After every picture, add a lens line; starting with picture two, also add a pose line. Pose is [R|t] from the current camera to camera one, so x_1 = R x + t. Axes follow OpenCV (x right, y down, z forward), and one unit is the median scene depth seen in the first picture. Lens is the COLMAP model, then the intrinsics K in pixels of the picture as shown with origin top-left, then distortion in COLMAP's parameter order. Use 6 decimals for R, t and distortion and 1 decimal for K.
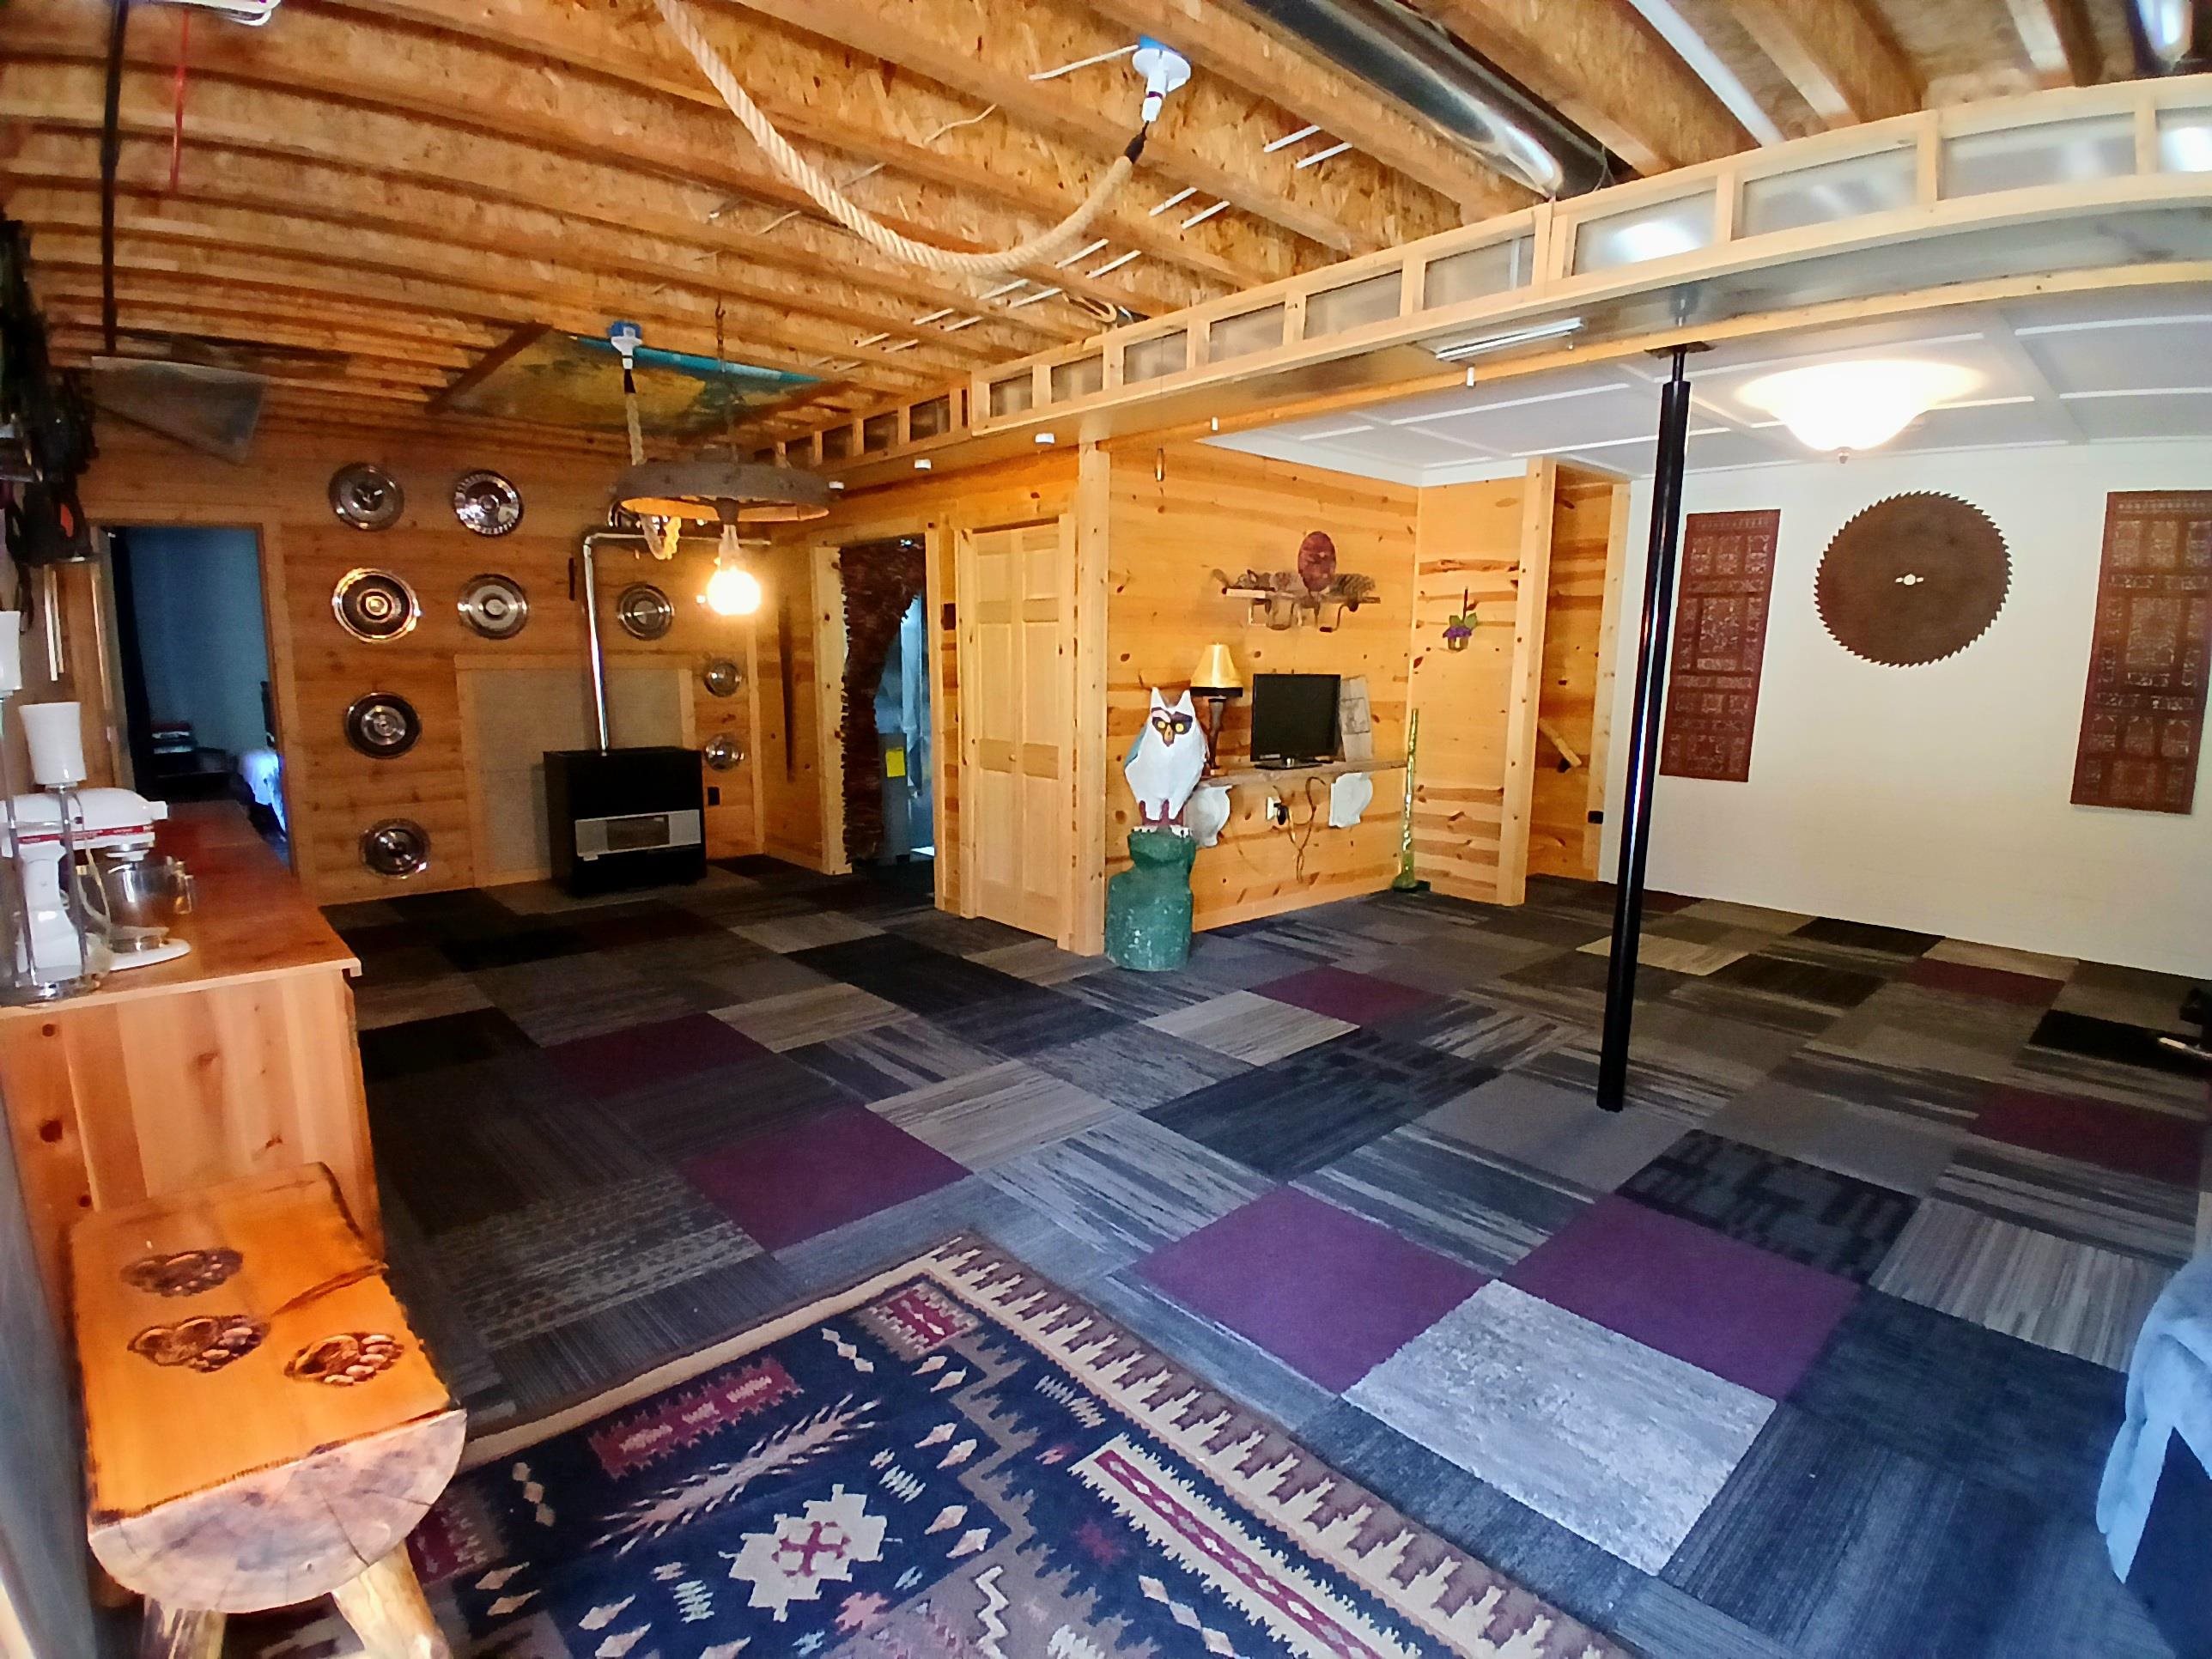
lens RADIAL K [[1092.5, 0, 1111.7], [0, 1092.5, 835.0], [0, 0, 1]] dist [0.002693, -0.043290]
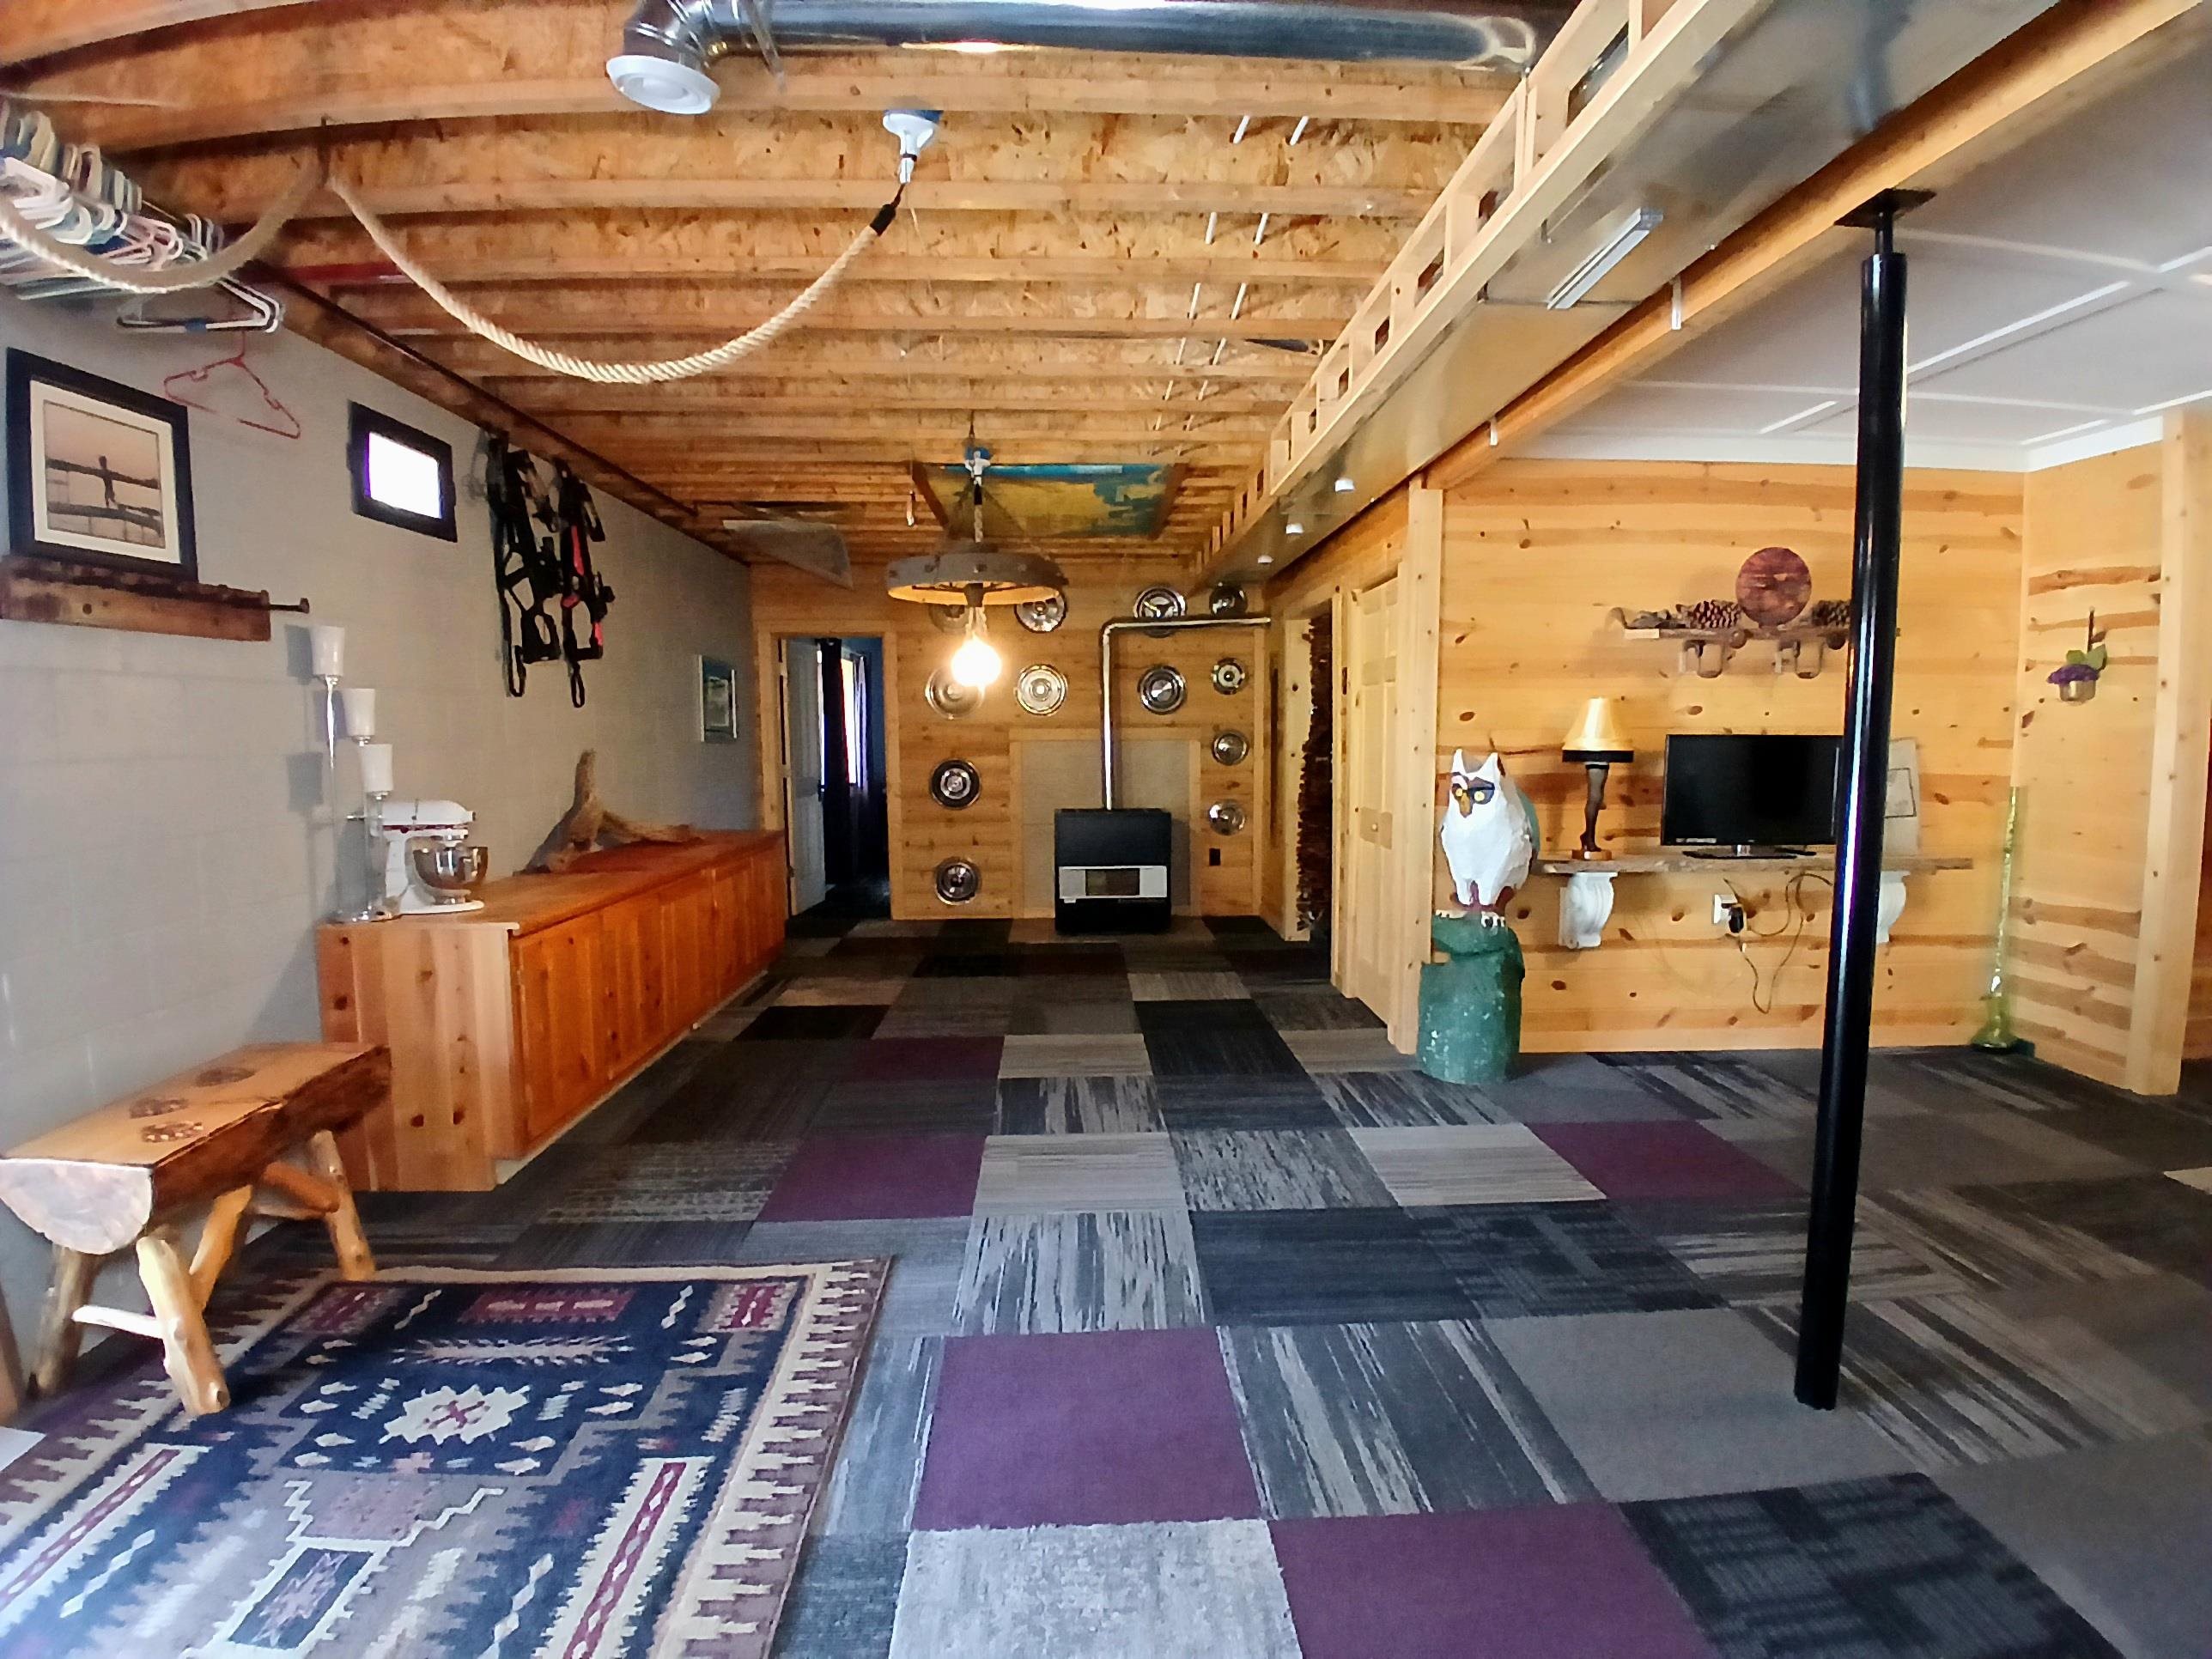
lens RADIAL K [[1092.5, 0, 1110.3], [0, 1092.5, 833.9], [0, 0, 1]] dist [0.002693, -0.043290]
pose [[0.762884, 0.044638, -0.644992, 0.433197], [-0.092147, 0.994936, -0.040133, -0.010243], [0.639934, 0.090051, 0.763135, 0.194933]]
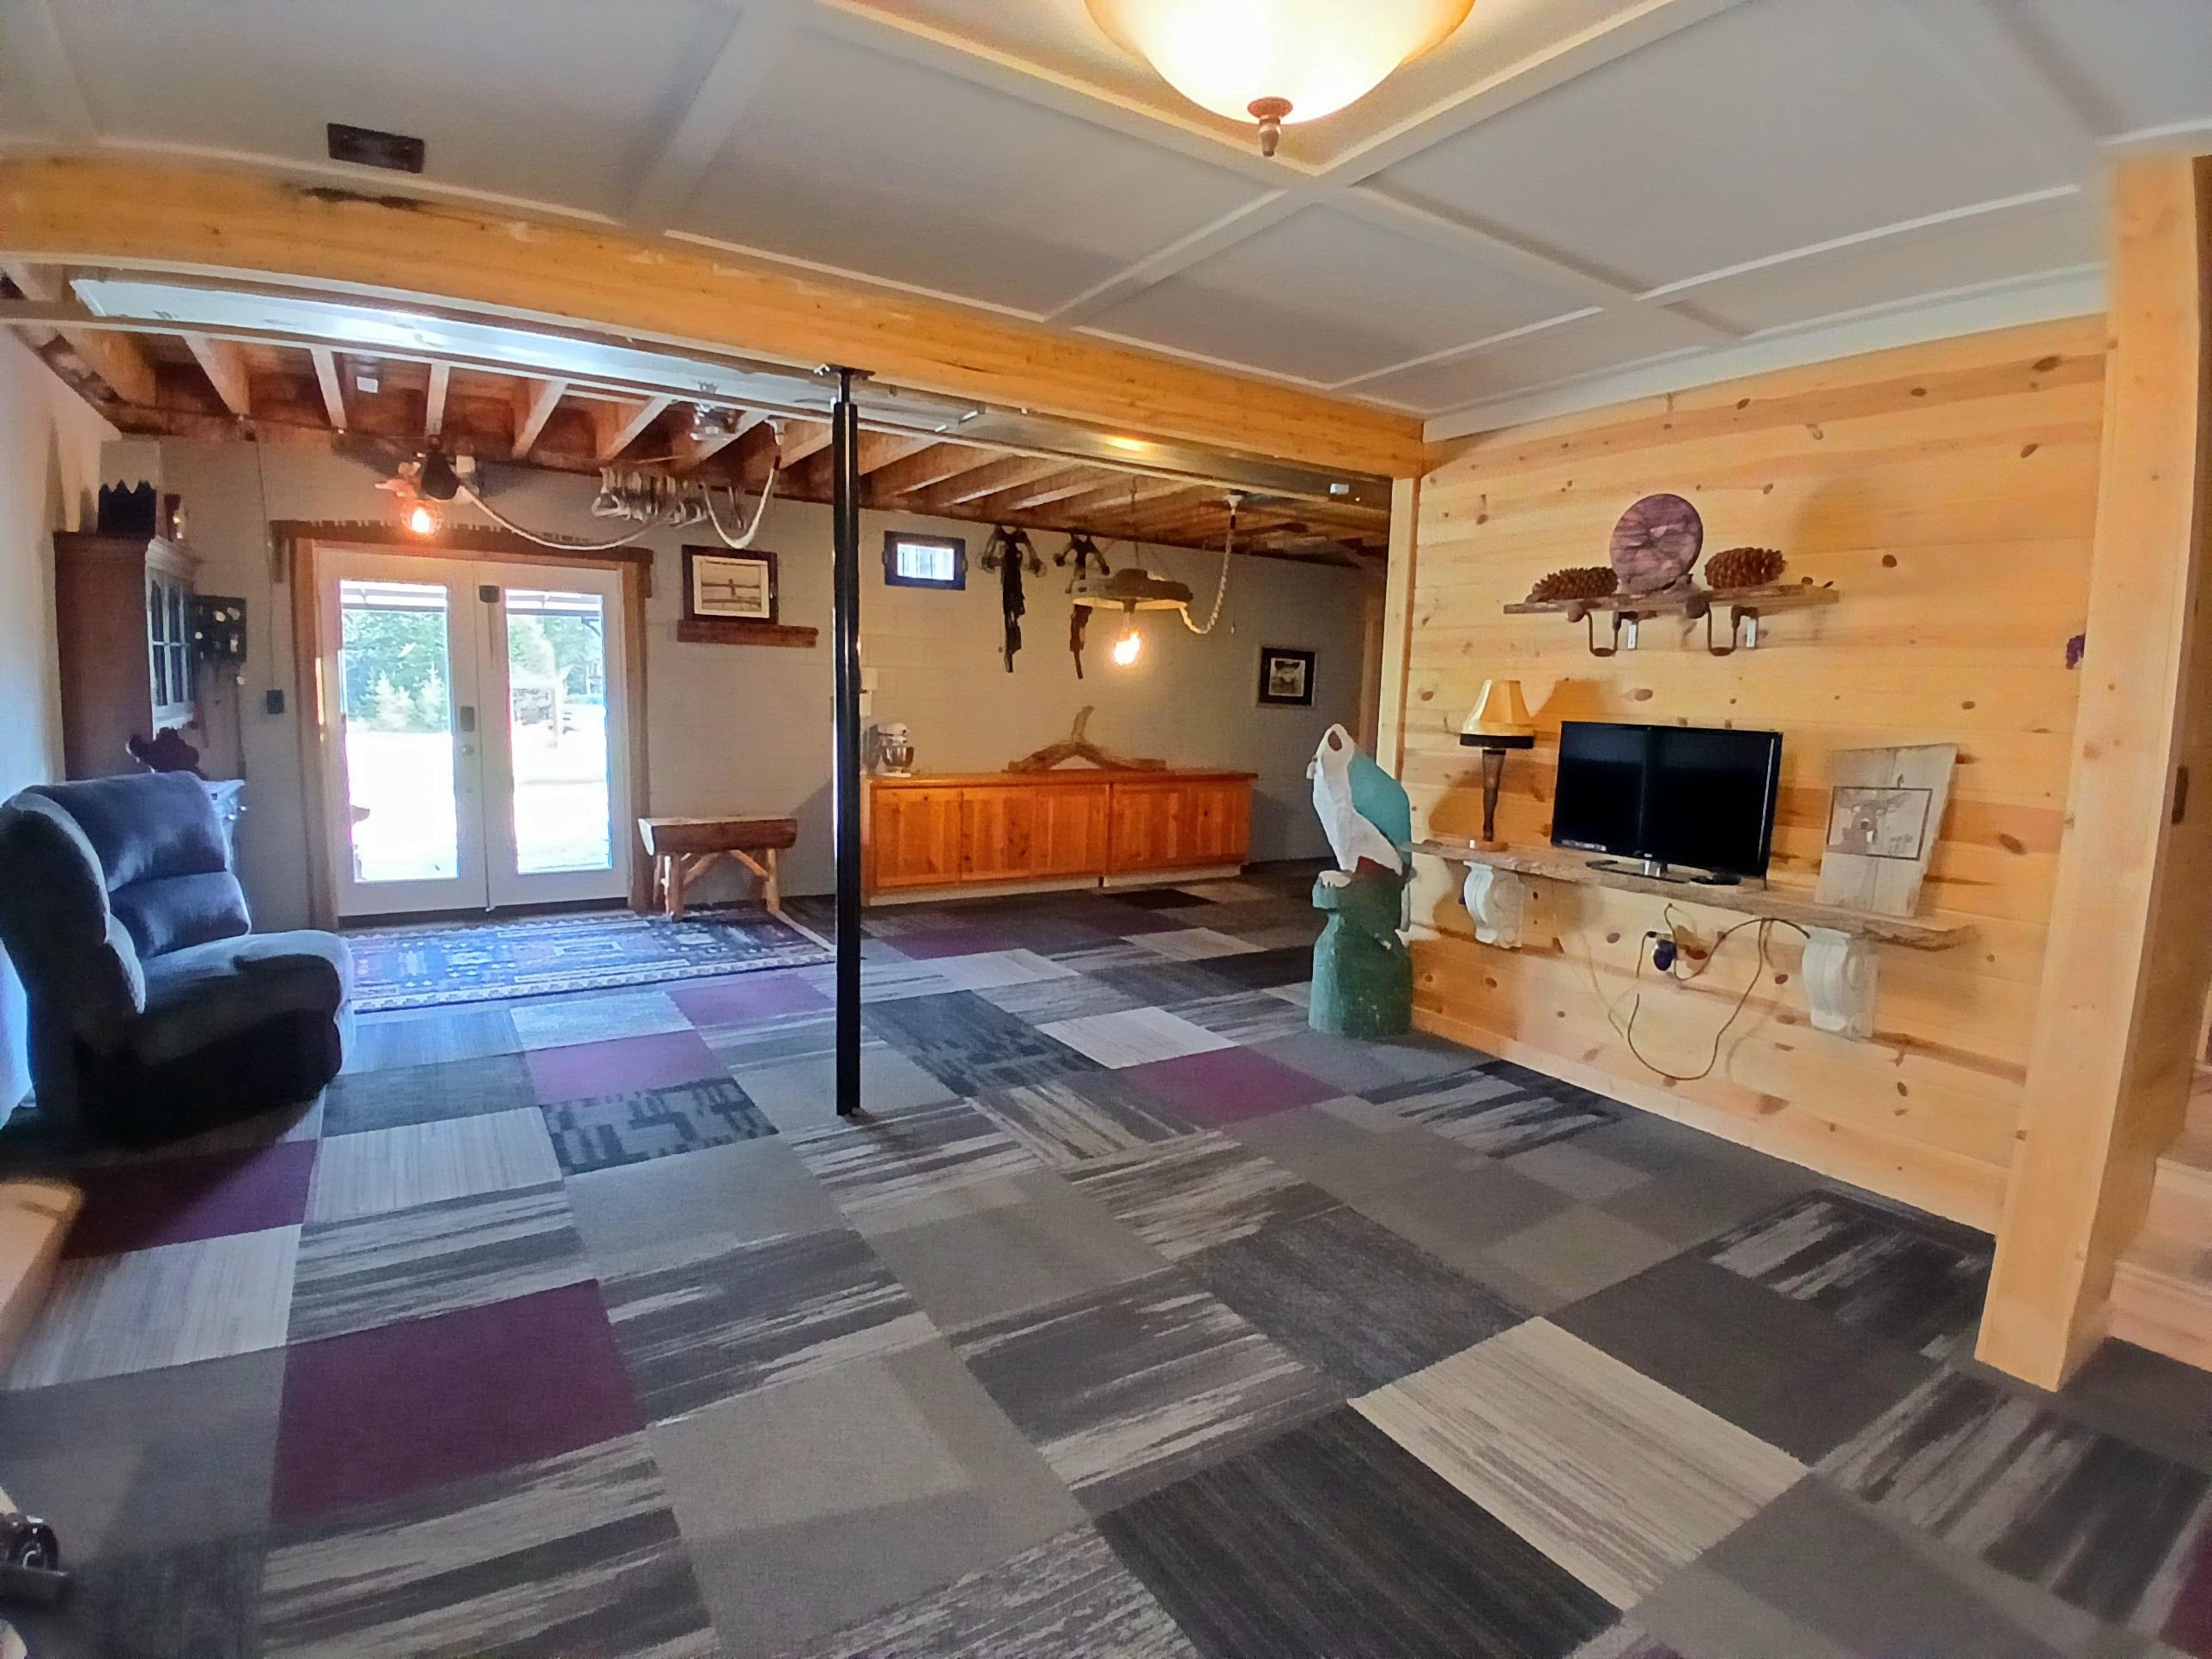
lens RADIAL K [[1092.5, 0, 1107.6], [0, 1092.5, 828.3], [0, 0, 1]] dist [0.002693, -0.043290]
pose [[-0.174597, 0.105813, -0.978938, 1.128569], [-0.191891, 0.971490, 0.139233, -0.158460], [0.965761, 0.212159, -0.149315, 1.086028]]
